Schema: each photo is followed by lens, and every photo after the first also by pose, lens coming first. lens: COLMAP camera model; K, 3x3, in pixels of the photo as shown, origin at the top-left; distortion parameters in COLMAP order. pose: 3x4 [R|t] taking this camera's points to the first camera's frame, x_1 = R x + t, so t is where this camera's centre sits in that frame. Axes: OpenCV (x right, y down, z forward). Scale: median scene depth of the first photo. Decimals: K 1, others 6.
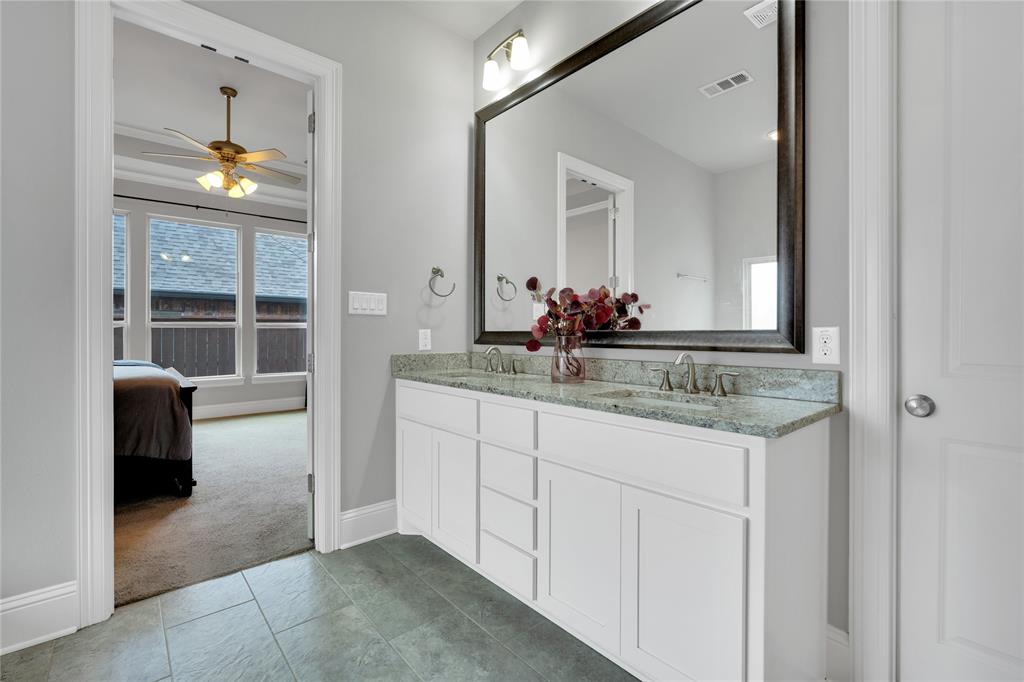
lens RADIAL K [[450.9, 0, 511.0], [0, 450.9, 339.1], [0, 0, 1]] dist [-0.018101, 0.006938]
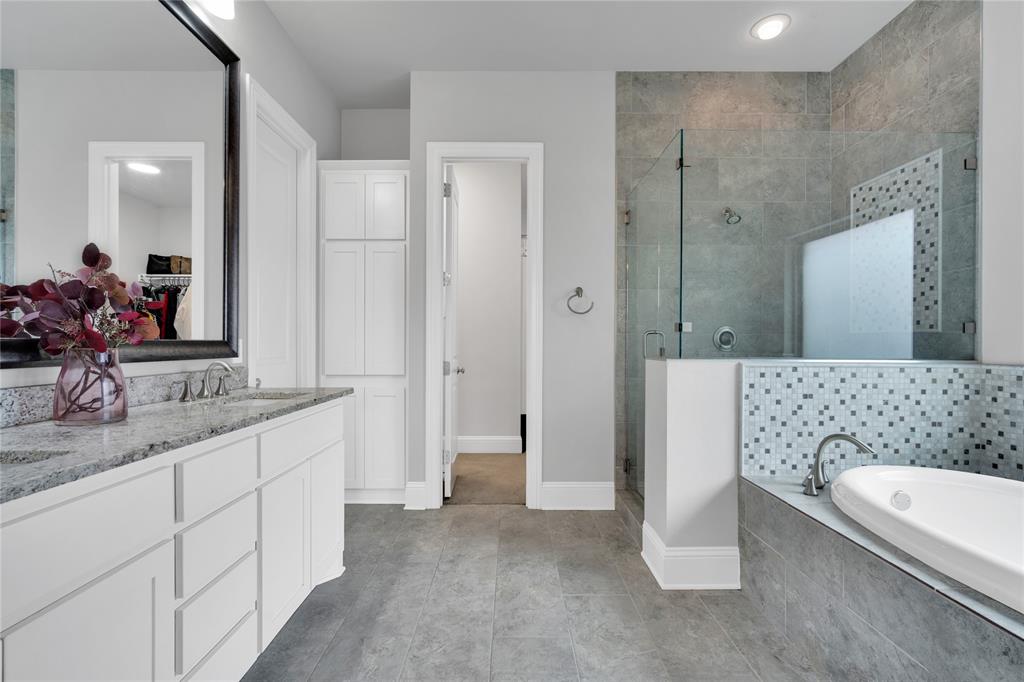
lens RADIAL K [[450.9, 0, 511.0], [0, 450.9, 339.1], [0, 0, 1]] dist [-0.018101, 0.006938]
pose [[-0.754950, 0.000271, 0.655782, -0.783386], [0.000320, 1.000000, -0.000045, -0.019081], [-0.655782, 0.000175, -0.754950, 1.205880]]
